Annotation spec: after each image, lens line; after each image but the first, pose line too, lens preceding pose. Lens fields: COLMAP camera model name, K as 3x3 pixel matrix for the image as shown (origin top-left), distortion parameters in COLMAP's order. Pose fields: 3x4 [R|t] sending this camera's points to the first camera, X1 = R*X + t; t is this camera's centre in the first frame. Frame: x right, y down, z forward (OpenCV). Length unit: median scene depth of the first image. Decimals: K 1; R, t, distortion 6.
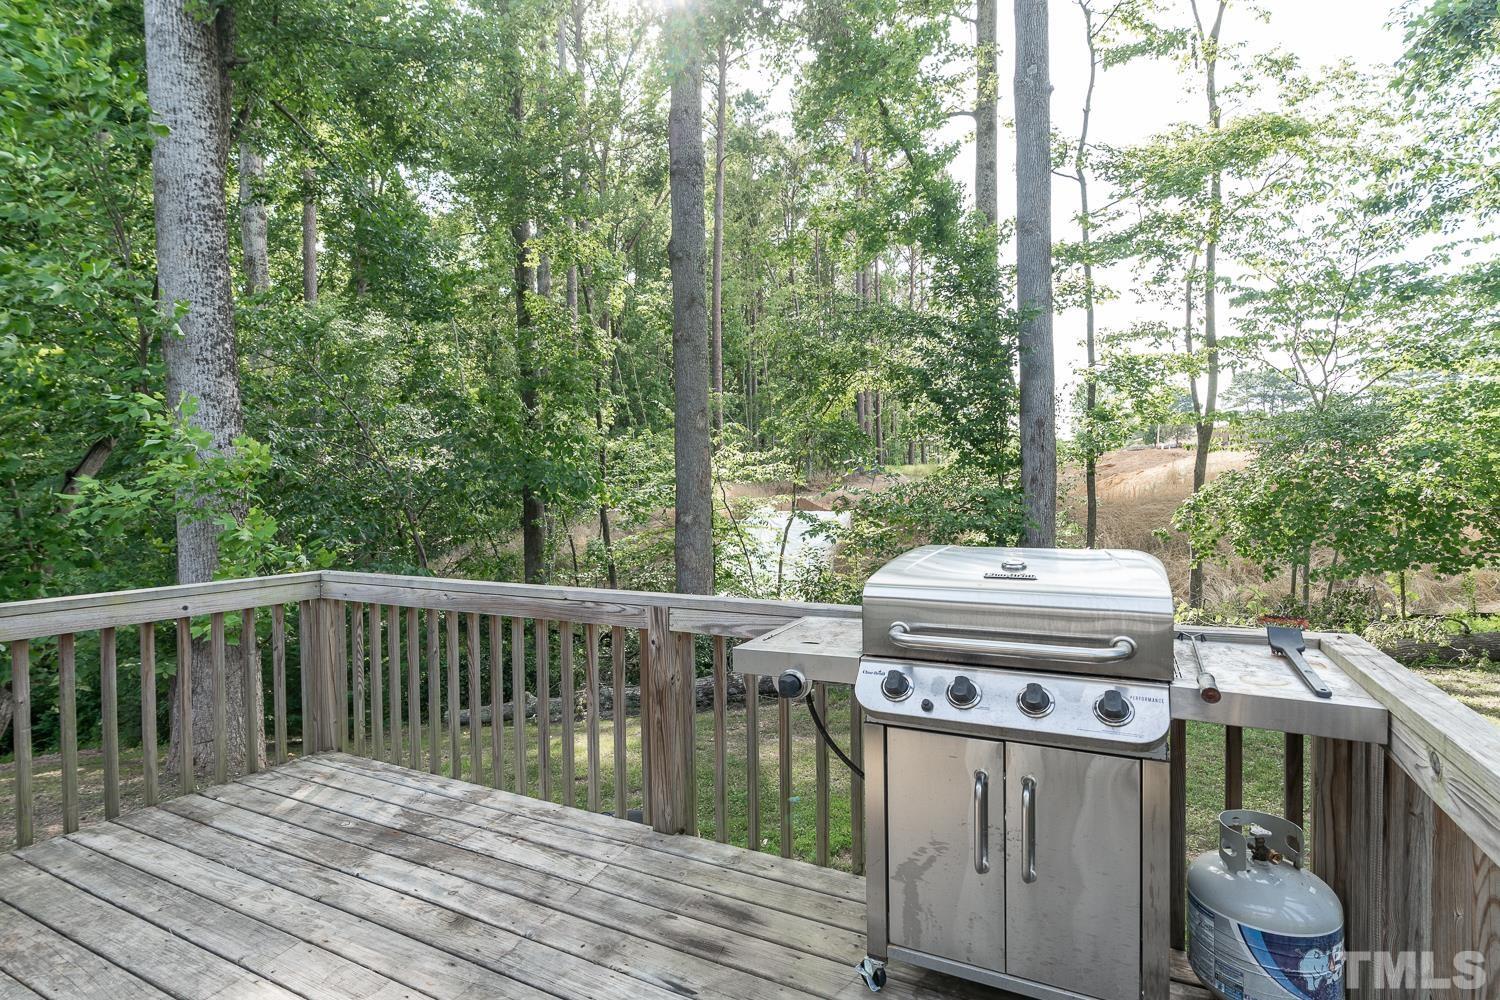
lens RADIAL K [[722.4, 0, 747.1], [0, 722.4, 497.4], [0, 0, 1]] dist [-0.006561, 0.000534]
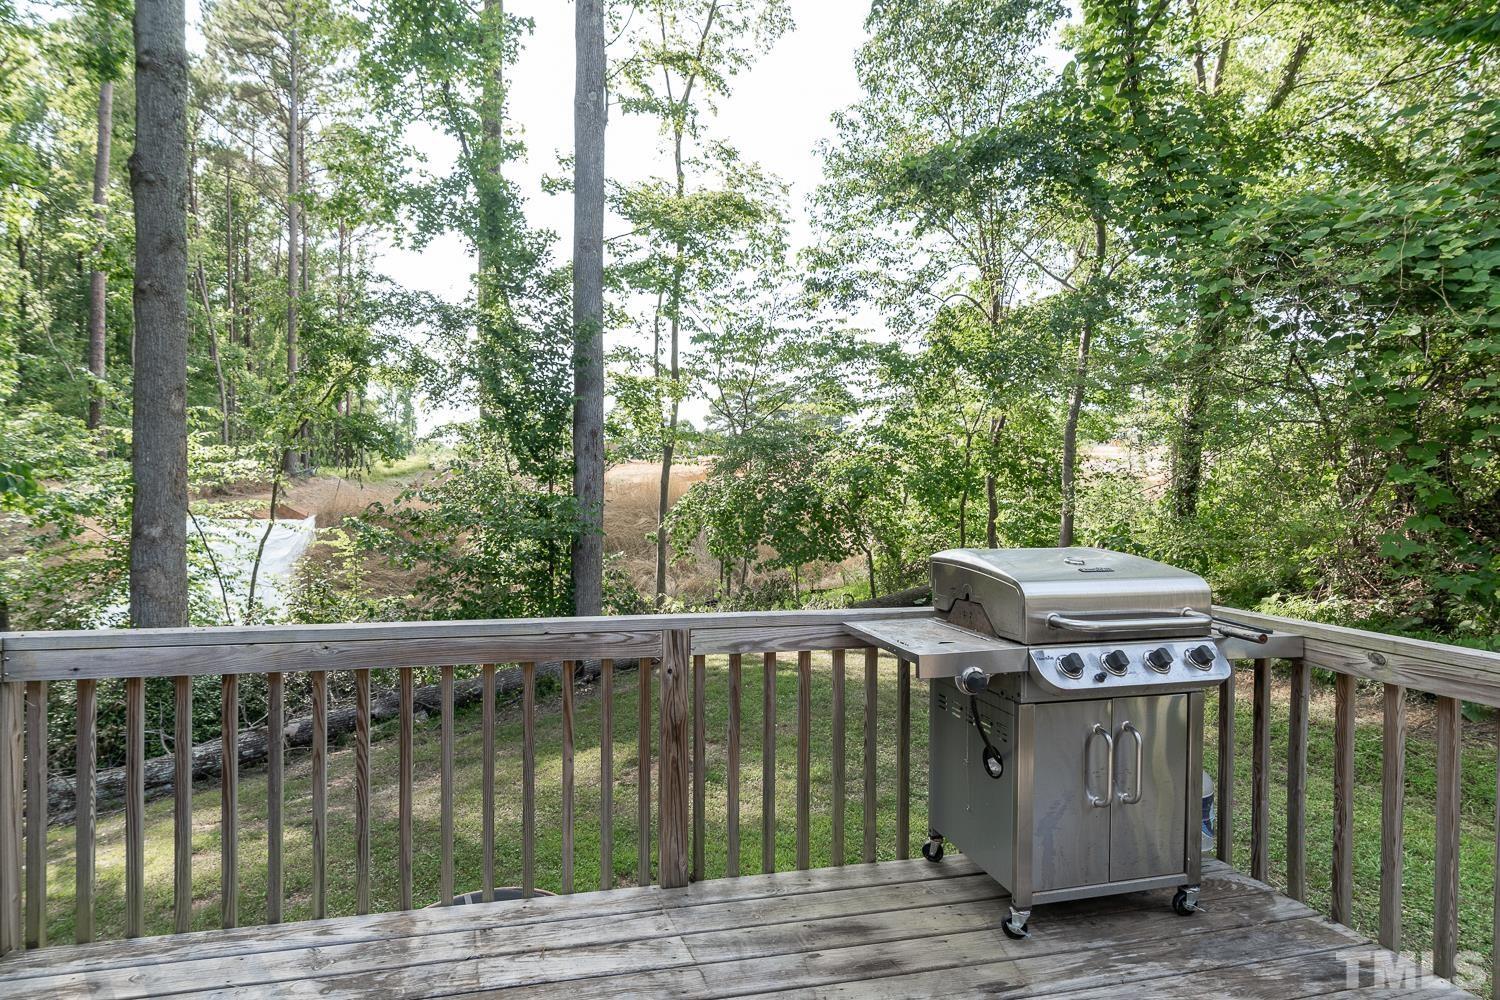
lens RADIAL K [[734.3, 0, 749.7], [0, 734.3, 488.8], [0, 0, 1]] dist [-0.006681, 0.000830]
pose [[0.782664, 0.017997, 0.622184, -0.136501], [-0.005333, 0.999739, -0.022209, -0.000335], [-0.622421, 0.014064, 0.782556, 0.052957]]
